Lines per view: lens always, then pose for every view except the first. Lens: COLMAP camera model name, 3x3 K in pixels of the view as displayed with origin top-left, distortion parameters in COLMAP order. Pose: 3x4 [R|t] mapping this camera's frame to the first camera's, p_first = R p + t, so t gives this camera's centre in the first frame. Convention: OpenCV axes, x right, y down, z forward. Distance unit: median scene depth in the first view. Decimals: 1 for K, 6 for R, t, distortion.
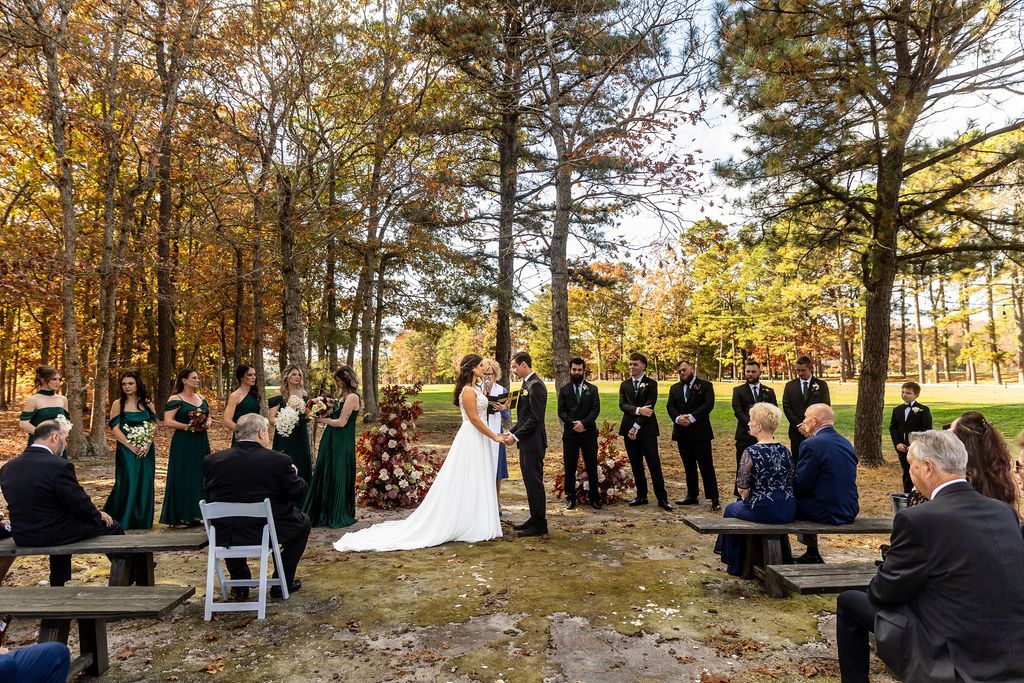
lens RADIAL K [[688.4, 0, 512.0], [0, 688.4, 341.5], [0, 0, 1]] dist [-0.001551, -0.000173]
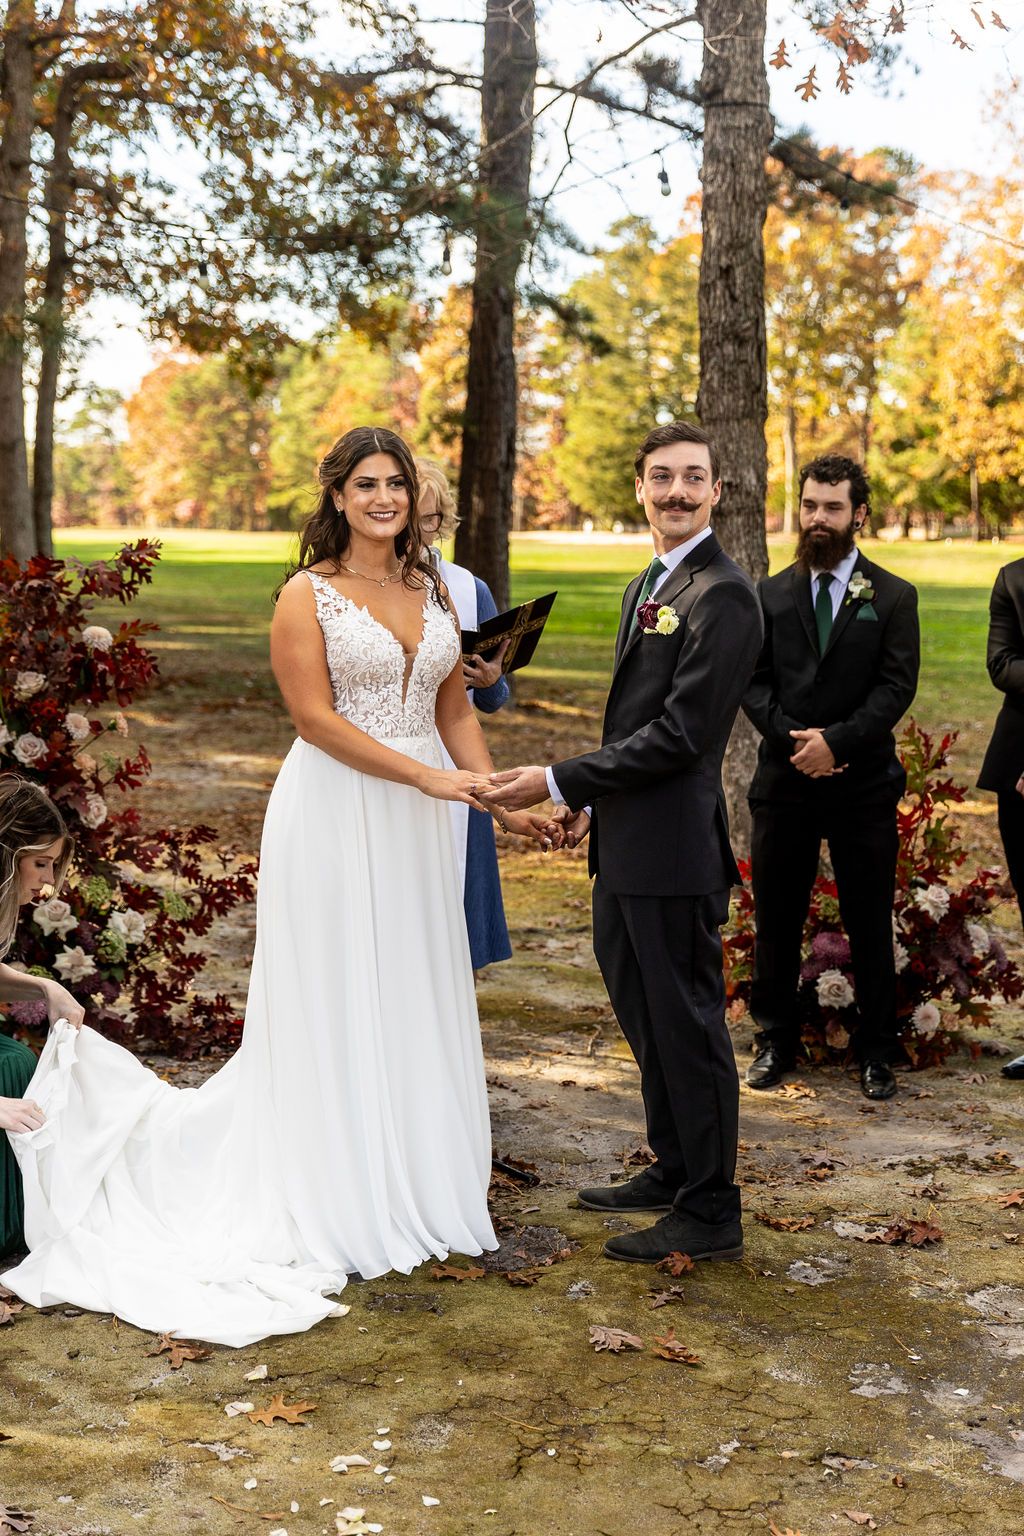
lens RADIAL K [[2080.5, 0, 512.0], [0, 2080.5, 768.0], [0, 0, 1]] dist [0.015621, -0.038762]
pose [[0.999600, 0.027502, 0.006558, -0.004998], [-0.028220, 0.984757, 0.171632, 0.004249], [-0.001737, -0.171749, 0.985139, 0.129649]]
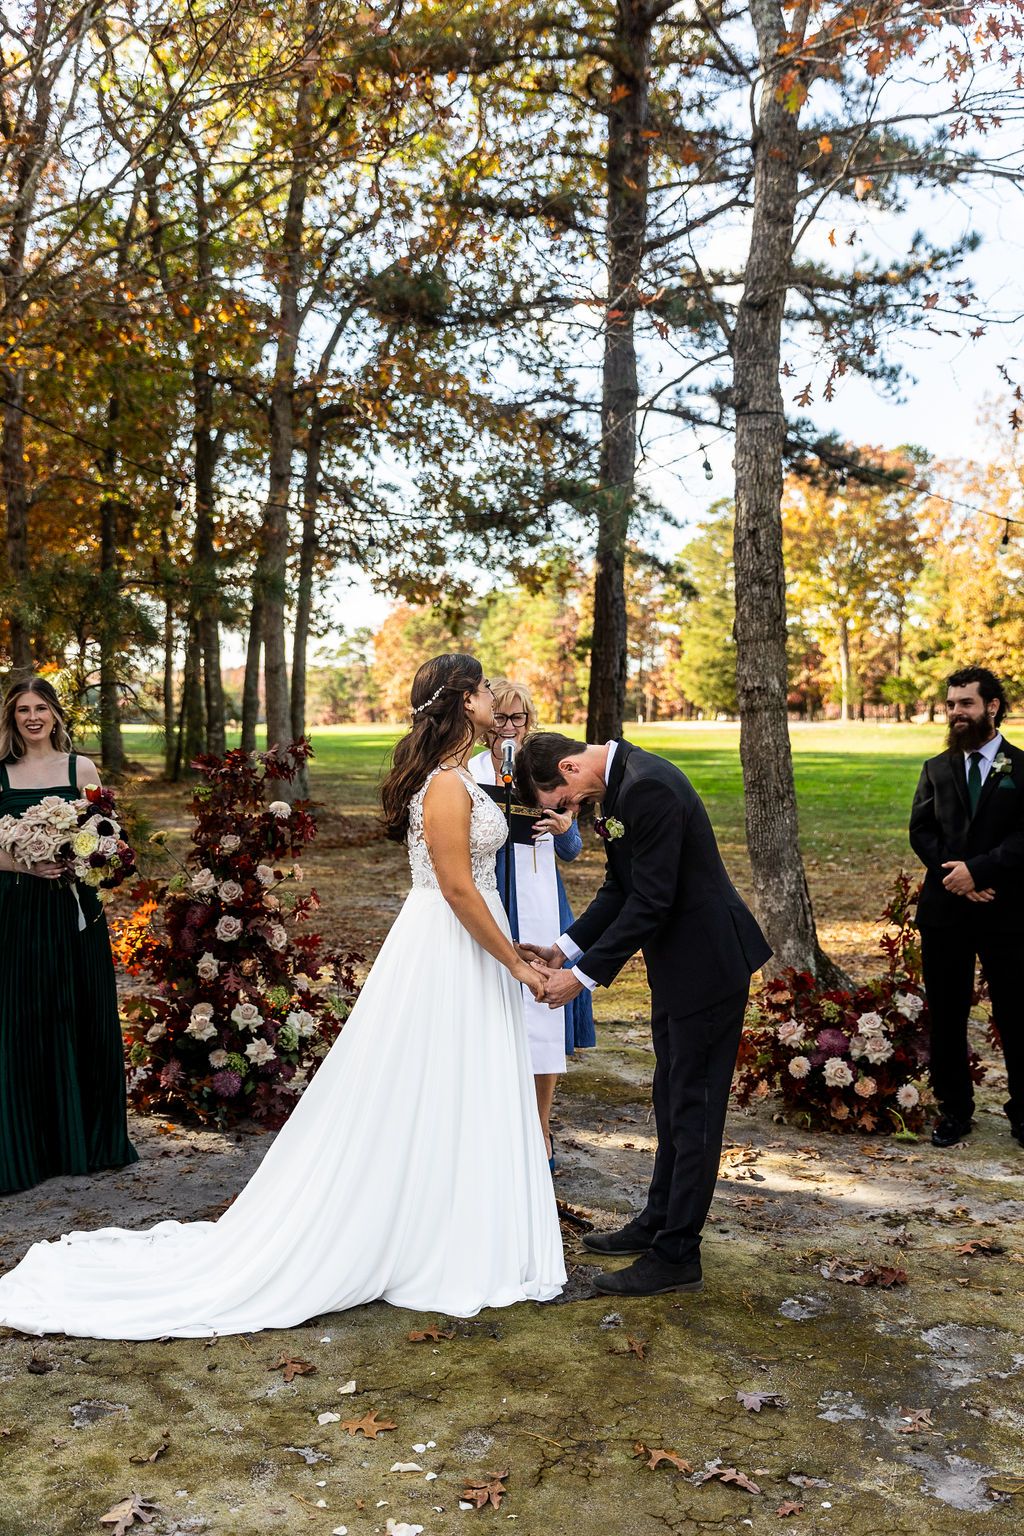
lens RADIAL K [[1479.3, 0, 512.0], [0, 1479.3, 768.0], [0, 0, 1]] dist [-0.012781, 0.023266]
pose [[0.995744, 0.014402, -0.091035, 0.009789], [-0.006009, 0.995758, 0.091813, 0.003824], [0.091971, -0.090875, 0.991606, 0.146442]]
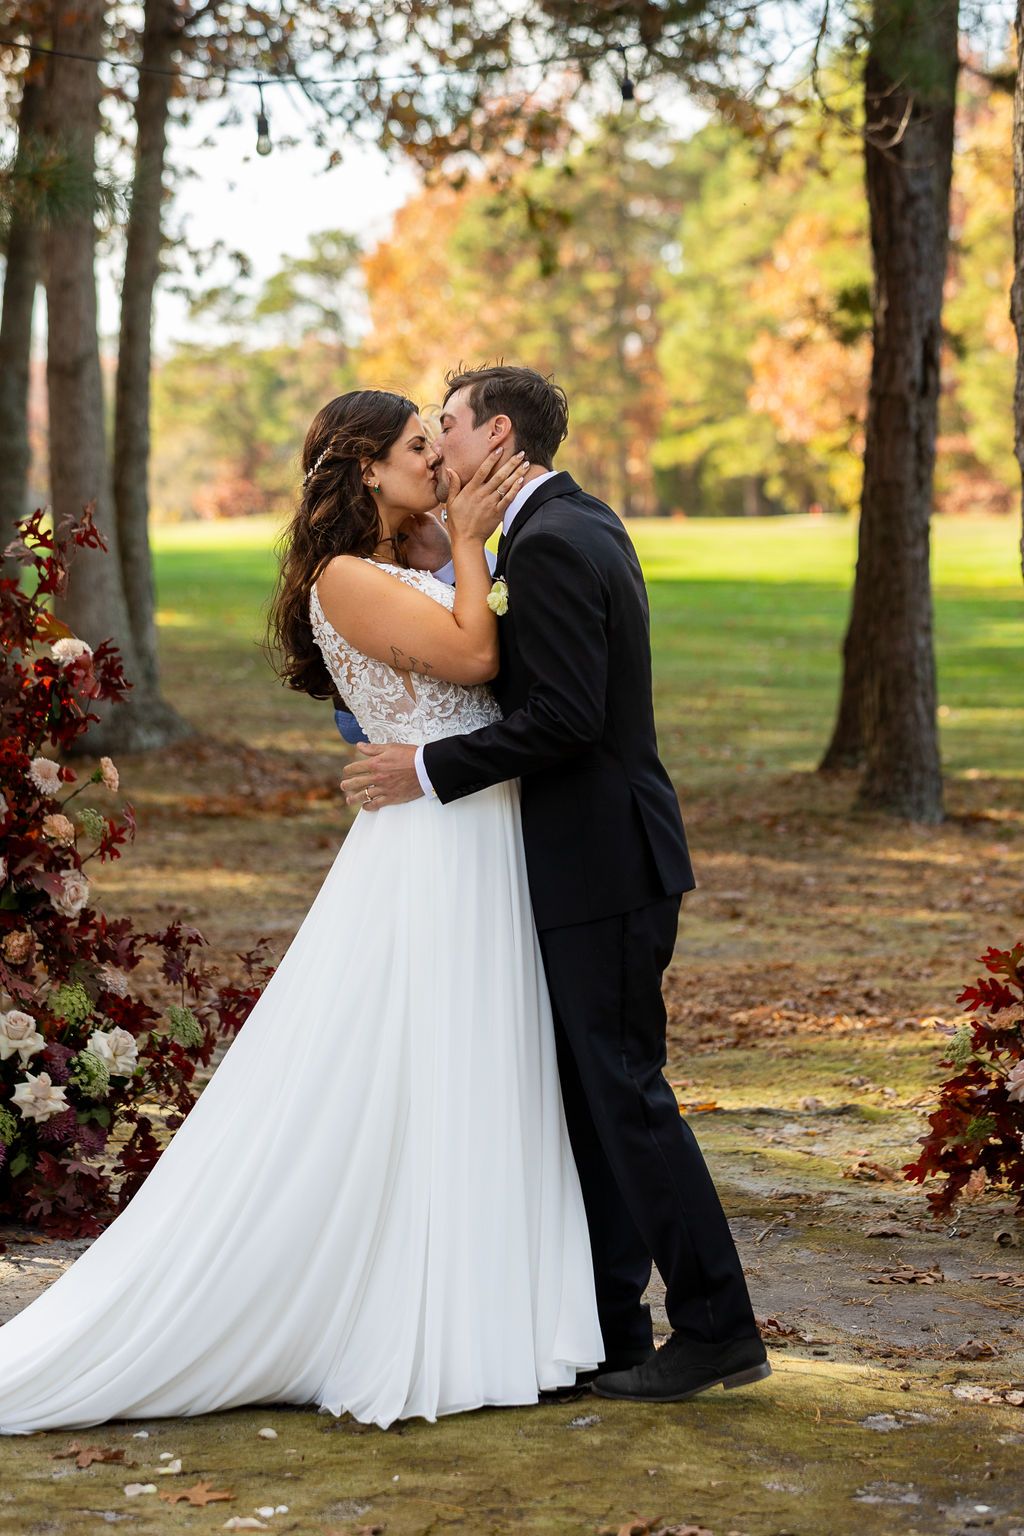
lens RADIAL K [[4670.1, 0, 512.0], [0, 4670.1, 768.0], [0, 0, 1]] dist [-0.025675, 0.542930]
pose [[0.987538, 0.020598, -0.156027, 0.065117], [-0.002483, 0.993314, 0.115414, -0.007079], [0.157361, -0.113588, 0.980987, -0.064963]]
